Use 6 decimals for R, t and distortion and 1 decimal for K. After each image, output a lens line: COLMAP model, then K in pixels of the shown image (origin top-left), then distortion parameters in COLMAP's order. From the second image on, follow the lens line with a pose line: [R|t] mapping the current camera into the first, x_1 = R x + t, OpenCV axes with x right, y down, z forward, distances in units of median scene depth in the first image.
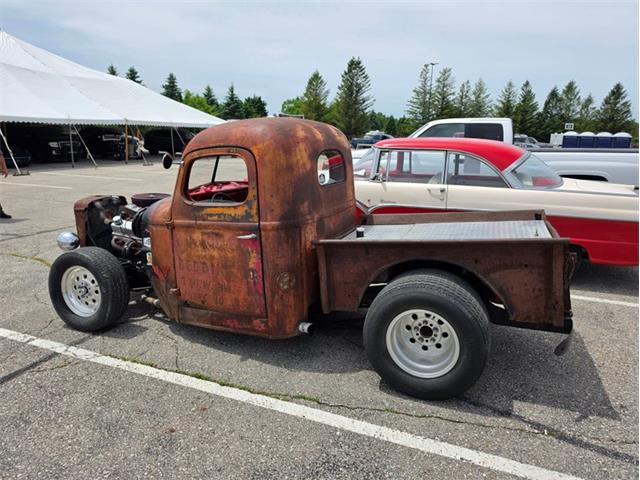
lens RADIAL K [[472.0, 0, 312.3], [0, 472.0, 221.8], [0, 0, 1]] dist [0.063980, -0.095314]
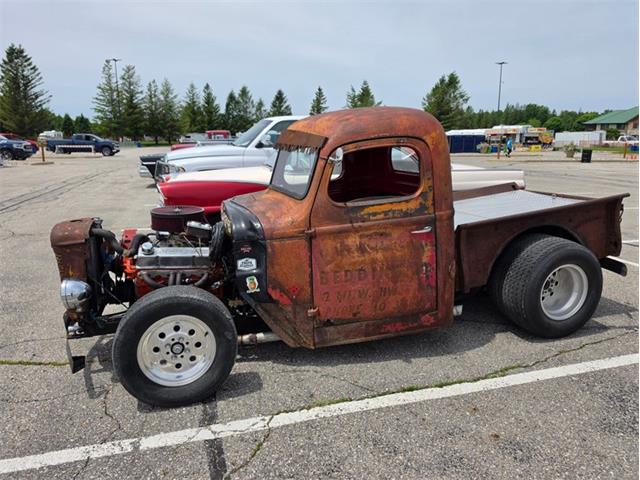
lens RADIAL K [[472.0, 0, 312.3], [0, 472.0, 221.8], [0, 0, 1]] dist [0.063980, -0.095314]
pose [[0.769621, -0.130191, 0.625087, -0.810583], [0.130981, 0.990363, 0.045003, -0.051708], [-0.624922, 0.047239, 0.779257, 0.348143]]
